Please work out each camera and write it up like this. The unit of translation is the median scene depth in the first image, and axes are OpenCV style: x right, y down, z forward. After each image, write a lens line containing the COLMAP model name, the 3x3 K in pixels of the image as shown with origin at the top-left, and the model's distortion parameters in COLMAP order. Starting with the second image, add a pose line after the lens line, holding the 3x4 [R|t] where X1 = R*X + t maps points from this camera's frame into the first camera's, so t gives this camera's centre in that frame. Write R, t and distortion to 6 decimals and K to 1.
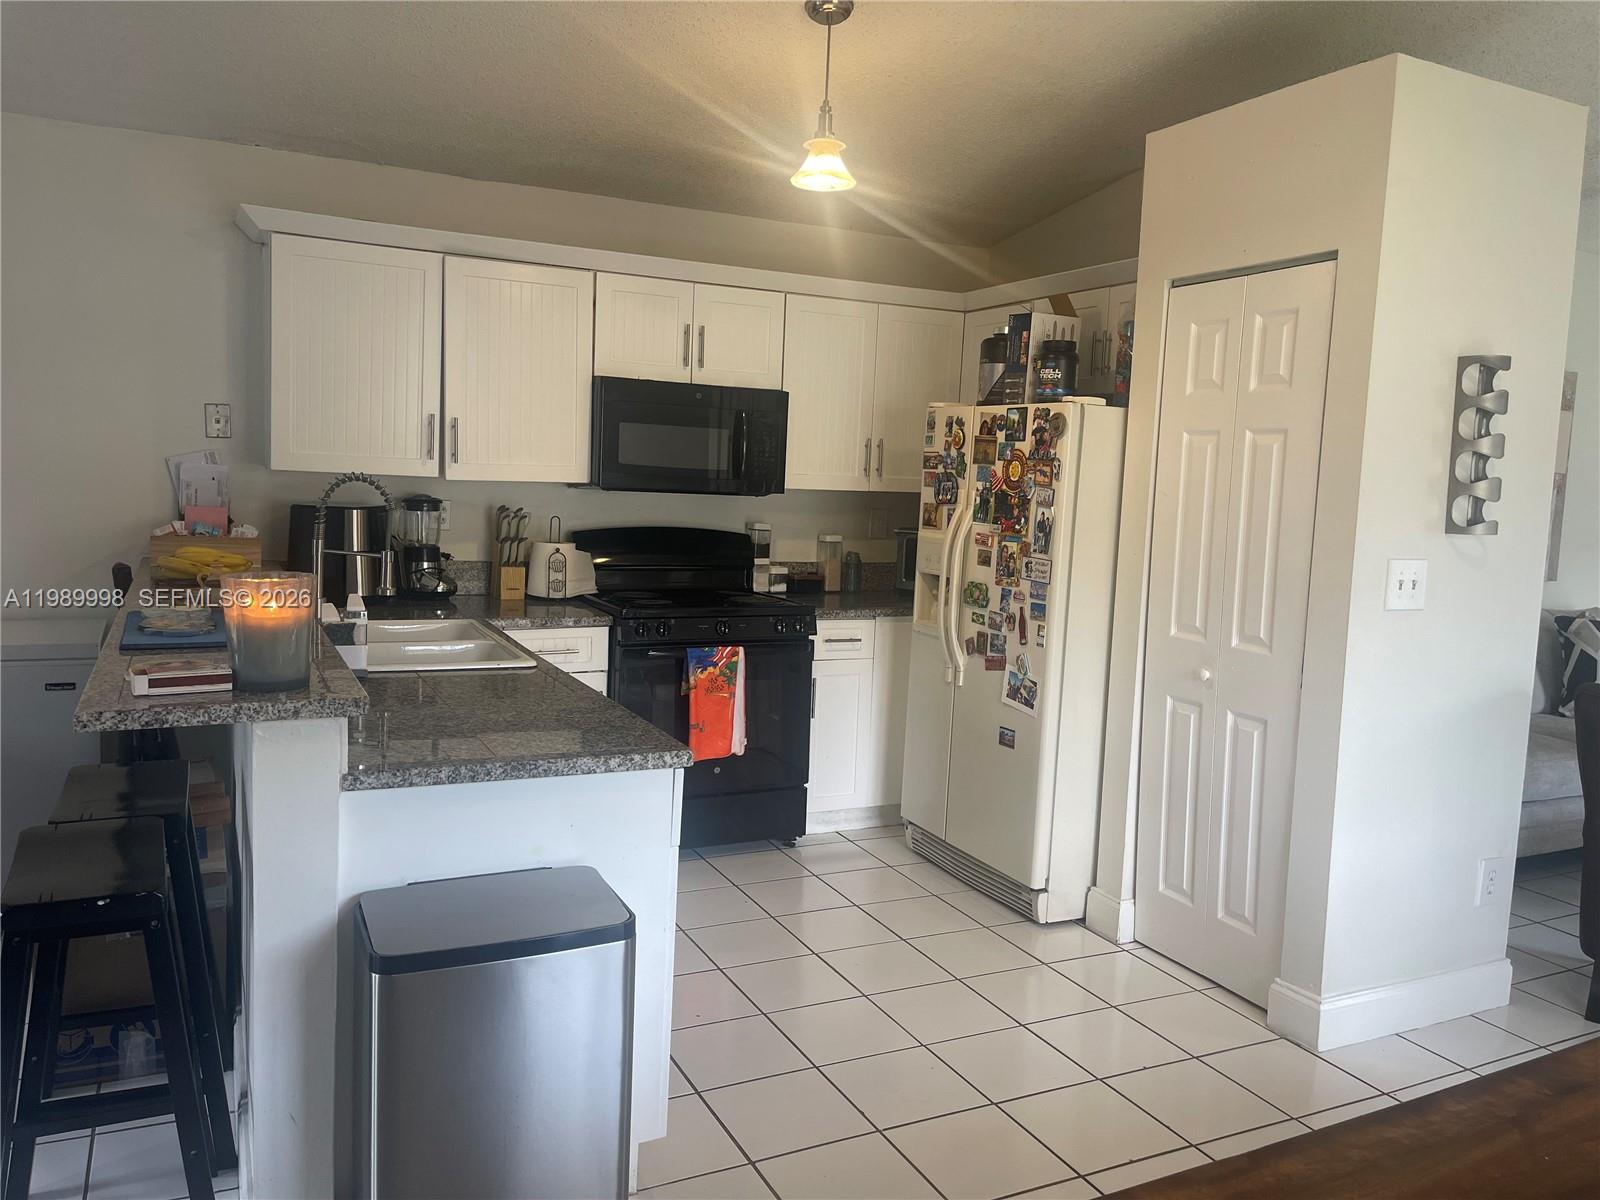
lens RADIAL K [[1201.4, 0, 802.9], [0, 1201.4, 591.0], [0, 0, 1]] dist [0.082139, -0.113524]
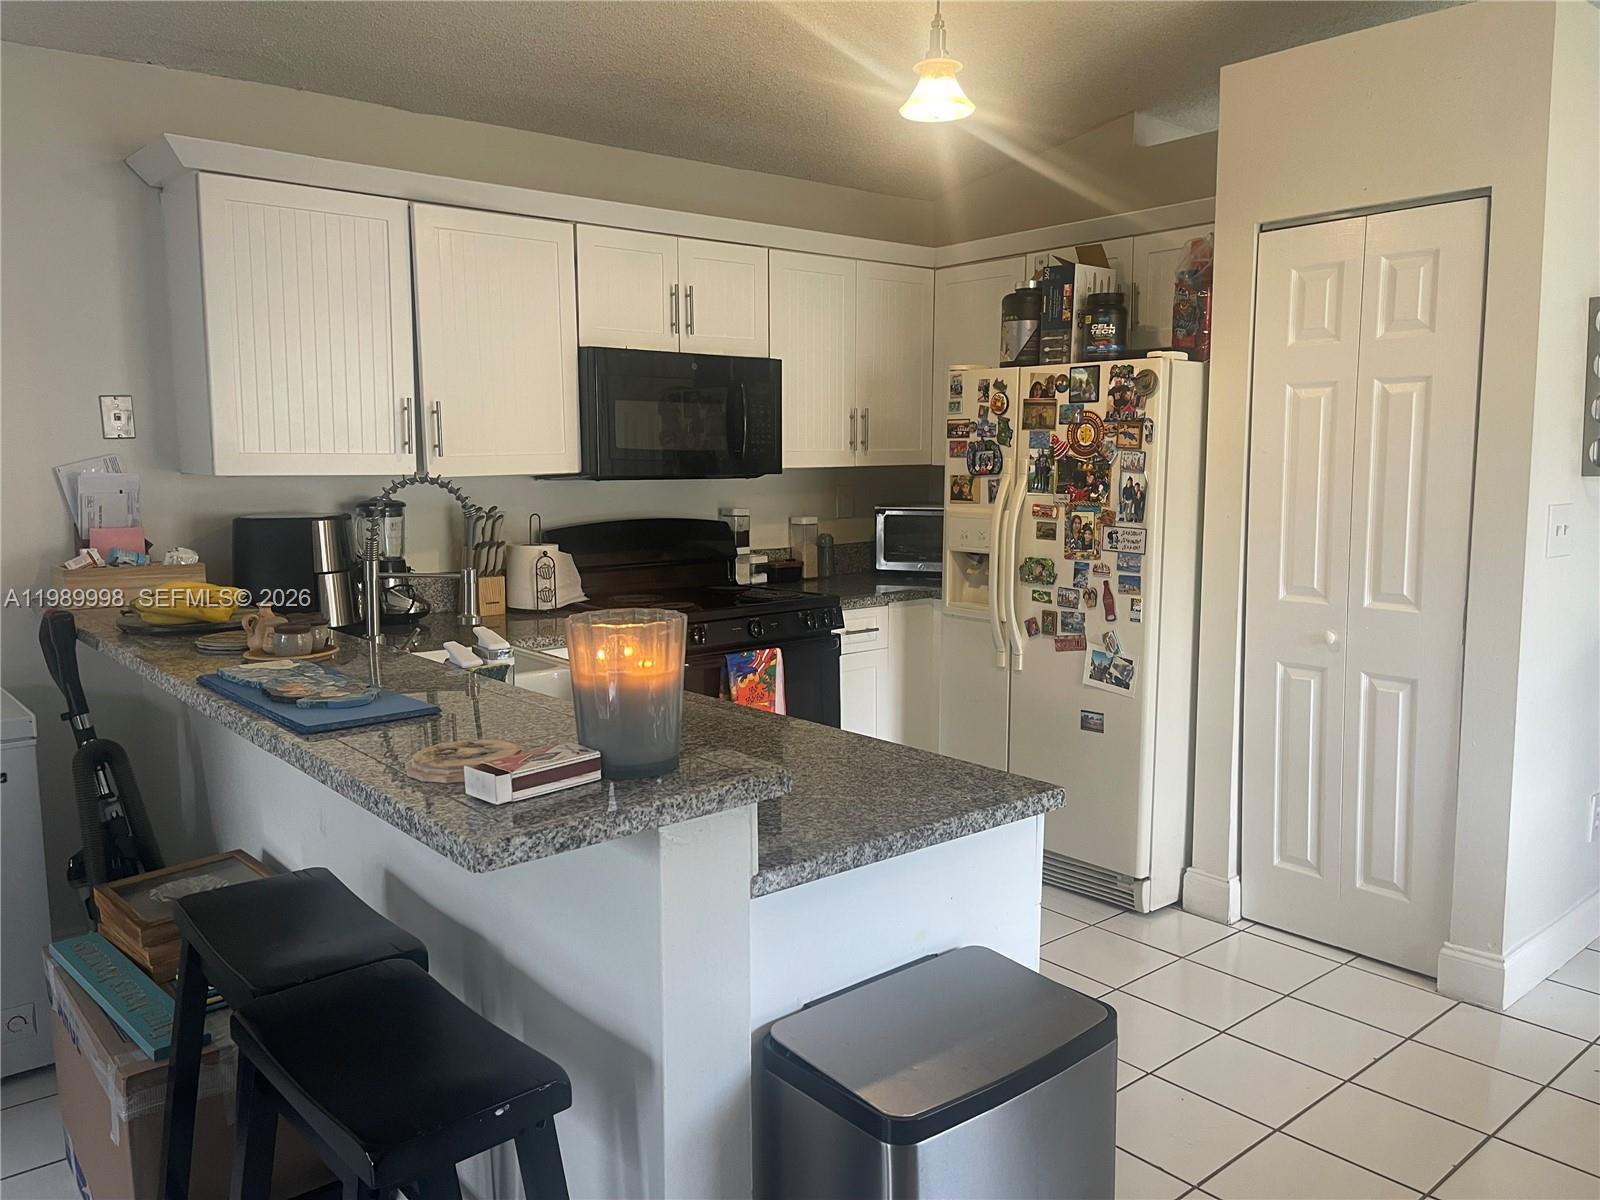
lens RADIAL K [[1207.2, 0, 800.0], [0, 1207.2, 600.0], [0, 0, 1]] dist [0.083267, -0.116725]
pose [[0.969989, -0.076238, 0.230887, -0.252513], [0.069936, 0.996924, 0.035368, -0.020680], [-0.232873, -0.018159, 0.972338, 0.135649]]
